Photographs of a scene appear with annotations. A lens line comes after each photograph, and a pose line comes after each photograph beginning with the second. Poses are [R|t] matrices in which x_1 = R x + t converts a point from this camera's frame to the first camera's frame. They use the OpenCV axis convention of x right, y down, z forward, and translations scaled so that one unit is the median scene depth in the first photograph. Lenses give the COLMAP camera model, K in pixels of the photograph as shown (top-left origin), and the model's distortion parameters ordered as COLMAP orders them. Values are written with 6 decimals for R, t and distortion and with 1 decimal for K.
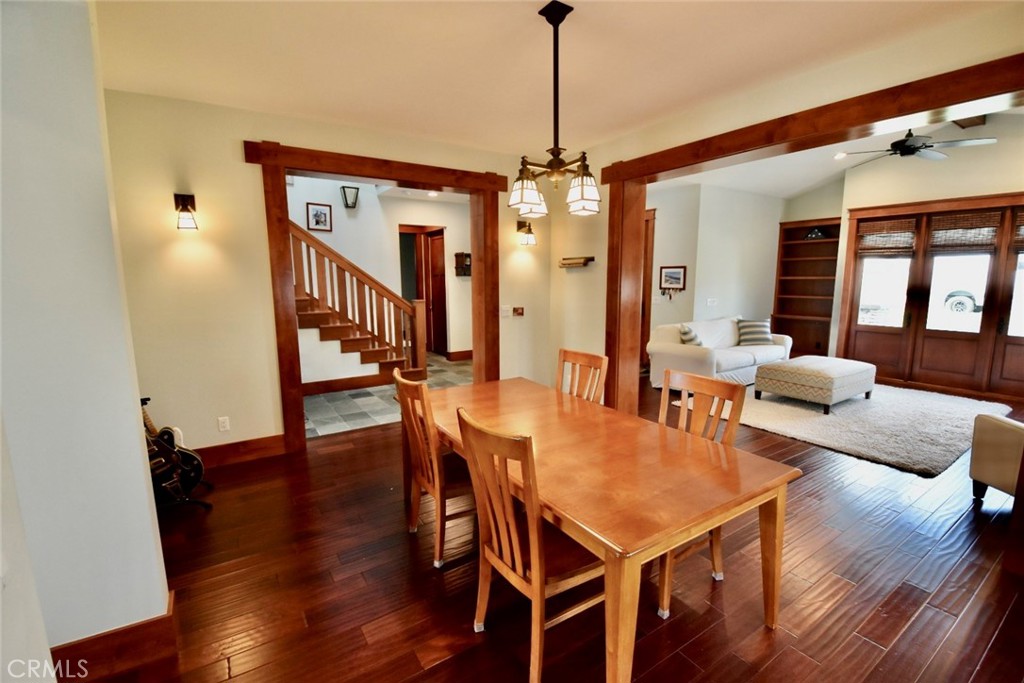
lens RADIAL K [[448.2, 0, 514.8], [0, 448.2, 346.4], [0, 0, 1]] dist [0.012202, -0.019873]
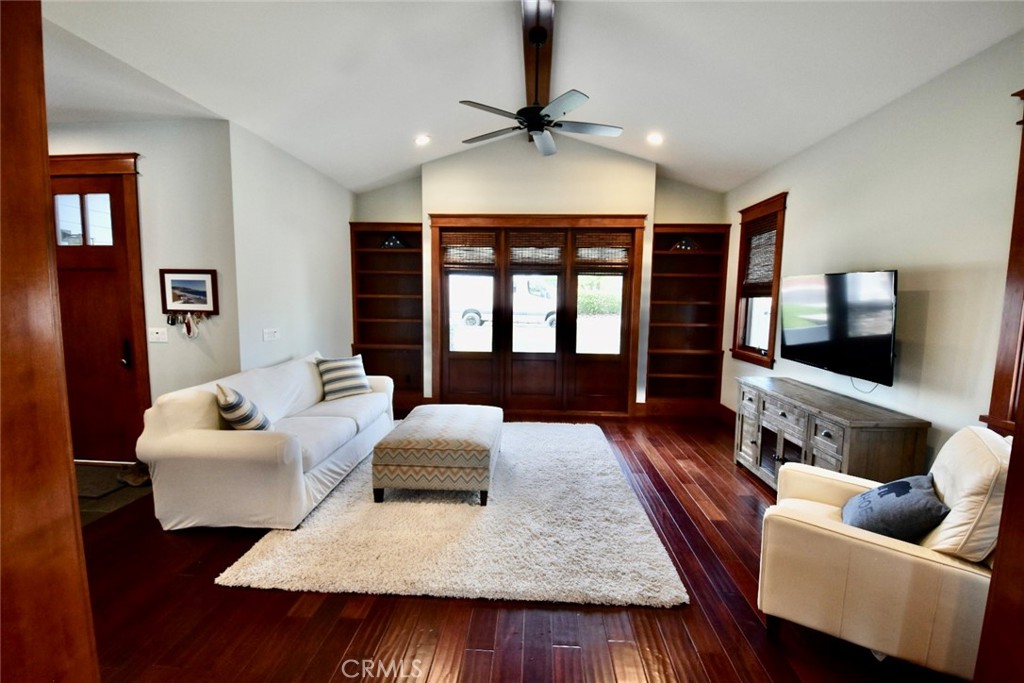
lens RADIAL K [[448.2, 0, 514.8], [0, 448.2, 346.4], [0, 0, 1]] dist [0.012202, -0.019873]
pose [[0.588780, -0.072682, 0.805019, 0.154559], [0.105395, 0.994349, 0.012692, -0.057967], [-0.801393, 0.077372, 0.593113, 0.404391]]
